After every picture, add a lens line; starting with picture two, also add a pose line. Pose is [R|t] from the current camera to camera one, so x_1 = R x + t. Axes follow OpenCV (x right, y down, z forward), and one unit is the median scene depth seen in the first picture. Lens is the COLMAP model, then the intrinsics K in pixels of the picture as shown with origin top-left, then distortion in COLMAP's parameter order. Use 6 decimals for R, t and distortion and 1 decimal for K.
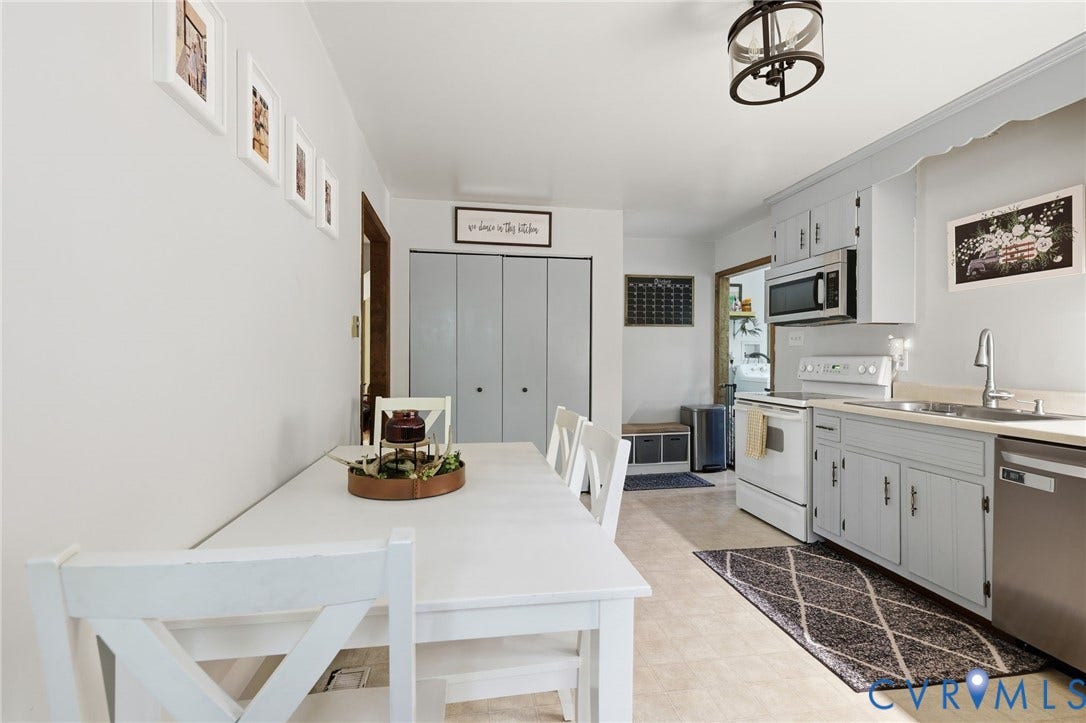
lens RADIAL K [[489.8, 0, 541.2], [0, 489.8, 358.4], [0, 0, 1]] dist [0.000453, 0.000037]
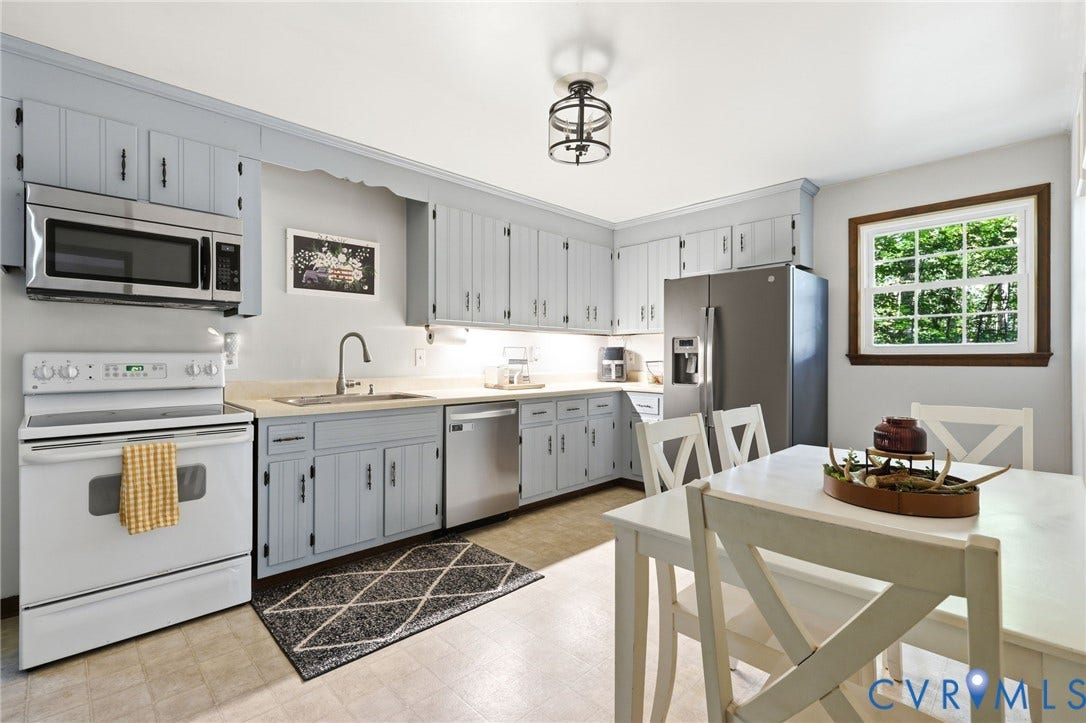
lens RADIAL K [[489.8, 0, 536.6], [0, 489.8, 358.0], [0, 0, 1]] dist [0.000453, 0.000037]
pose [[-0.572782, -0.006138, 0.819685, -0.393651], [-0.002544, 0.999980, 0.005711, -0.002383], [-0.819704, 0.001186, -0.572787, 1.285839]]
